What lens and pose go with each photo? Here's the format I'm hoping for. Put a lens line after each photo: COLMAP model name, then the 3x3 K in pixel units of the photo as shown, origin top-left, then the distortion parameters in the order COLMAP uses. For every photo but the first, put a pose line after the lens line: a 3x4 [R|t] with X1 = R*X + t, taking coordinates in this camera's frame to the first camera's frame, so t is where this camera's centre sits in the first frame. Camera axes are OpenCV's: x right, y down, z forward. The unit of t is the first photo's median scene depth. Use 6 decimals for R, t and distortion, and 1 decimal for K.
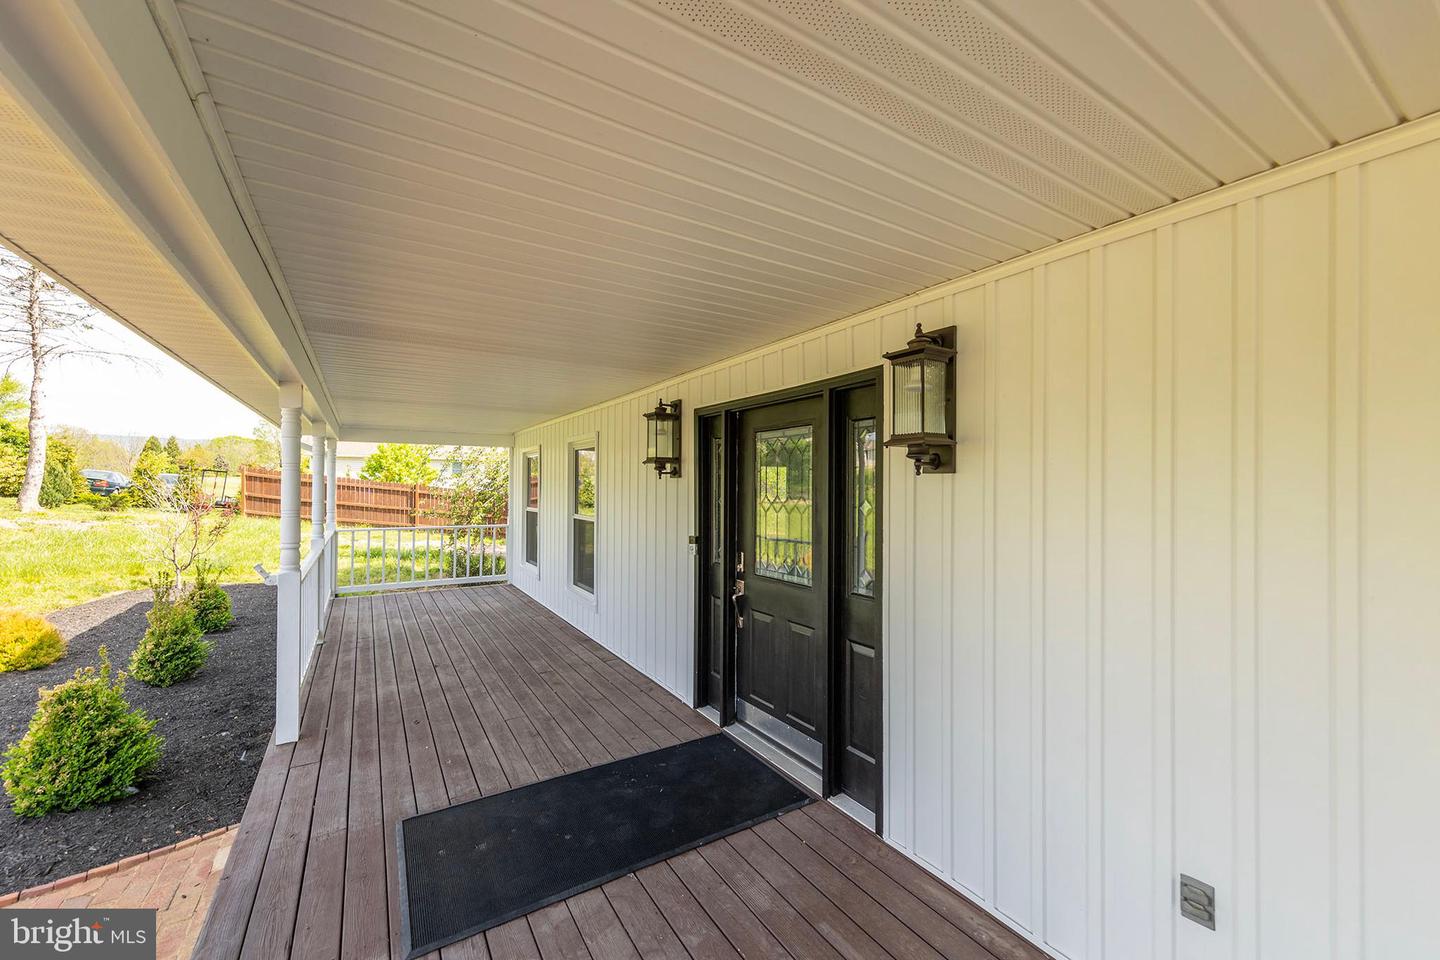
lens RADIAL K [[550.3, 0, 708.1], [0, 550.3, 482.2], [0, 0, 1]] dist [0.002231, -0.000165]
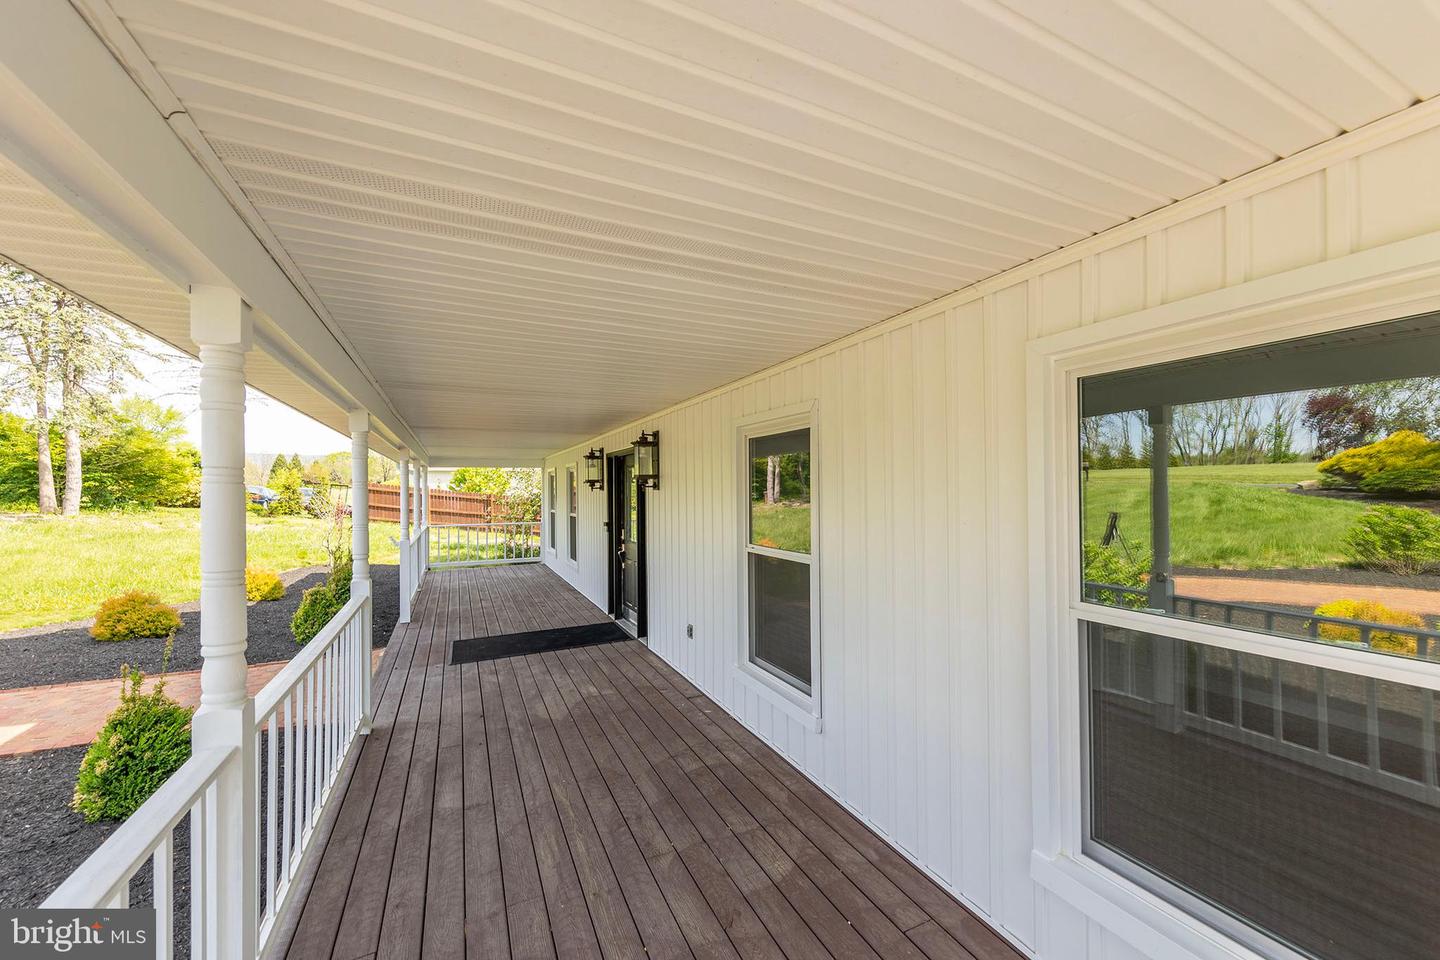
lens RADIAL K [[550.3, 0, 720.6], [0, 550.3, 480.4], [0, 0, 1]] dist [0.002231, -0.000165]
pose [[0.993940, -0.015808, -0.108777, 0.465580], [0.014456, 0.999808, -0.013205, -0.010921], [0.108965, 0.011552, 0.993978, -0.672405]]
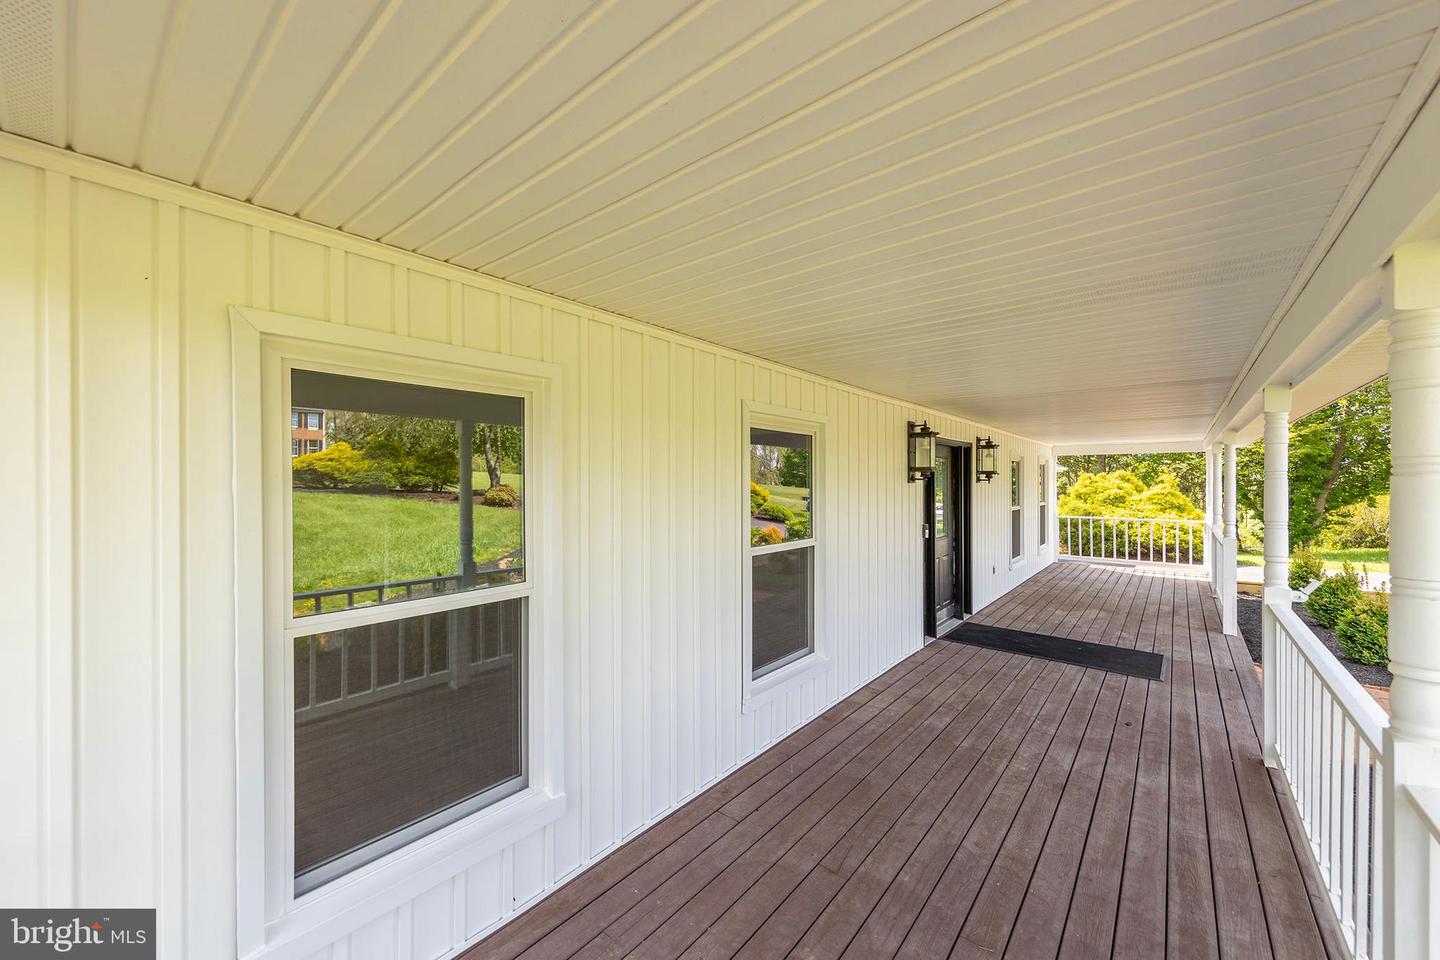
lens RADIAL K [[550.3, 0, 709.0], [0, 550.3, 488.7], [0, 0, 1]] dist [0.002231, -0.000165]
pose [[-0.307292, -0.018409, 0.951437, -0.995952], [-0.007799, 0.999828, 0.016826, -0.012481], [-0.951583, -0.002250, -0.307383, 1.631473]]
